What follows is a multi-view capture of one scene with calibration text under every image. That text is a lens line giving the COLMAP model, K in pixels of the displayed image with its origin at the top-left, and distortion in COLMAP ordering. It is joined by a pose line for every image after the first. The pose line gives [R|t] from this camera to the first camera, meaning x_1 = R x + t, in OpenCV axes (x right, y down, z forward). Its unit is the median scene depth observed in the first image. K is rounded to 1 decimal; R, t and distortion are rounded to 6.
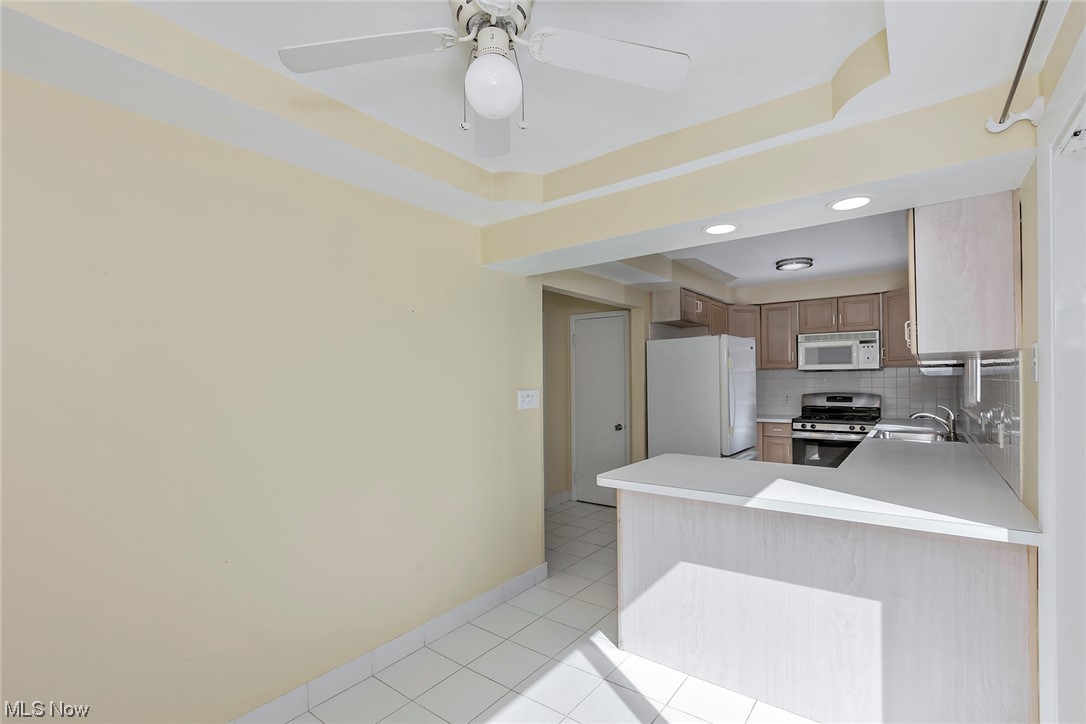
lens RADIAL K [[492.5, 0, 548.5], [0, 492.5, 367.2], [0, 0, 1]] dist [0.000953, 0.001598]
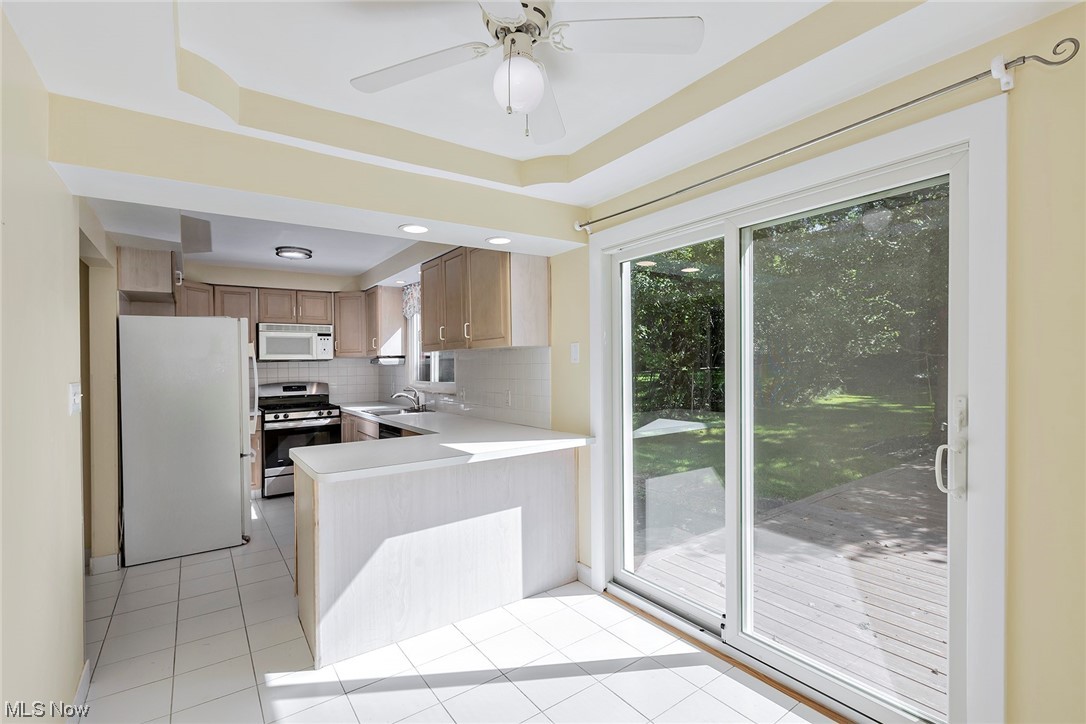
lens RADIAL K [[492.5, 0, 590.7], [0, 492.5, 354.4], [0, 0, 1]] dist [0.000953, 0.001598]
pose [[0.272304, 0.020429, 0.961995, -0.251779], [-0.005509, 0.999791, -0.019672, 0.010803], [-0.962196, 0.000057, 0.272359, 0.125932]]
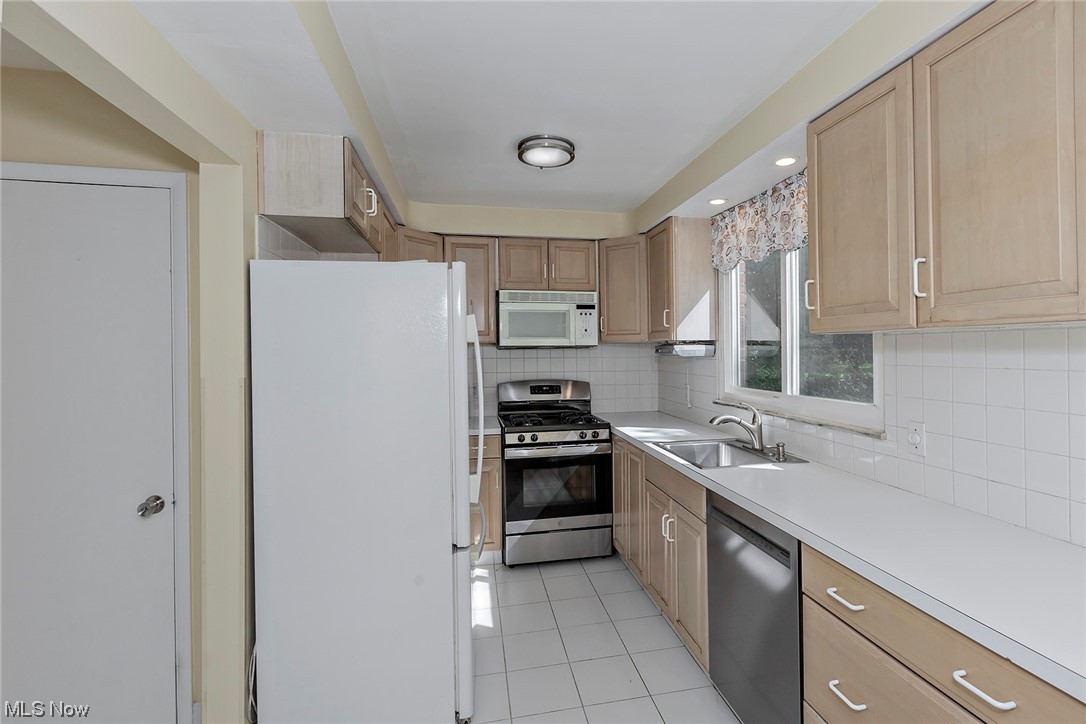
lens RADIAL K [[553.6, 0, 547.6], [0, 553.6, 355.9], [0, 0, 1]] dist [-0.001209, 0.000136]
pose [[0.719388, -0.000712, 0.694609, 0.064364], [-0.016266, 0.999708, 0.017871, 0.004664], [-0.694418, -0.024155, 0.719166, 0.473994]]
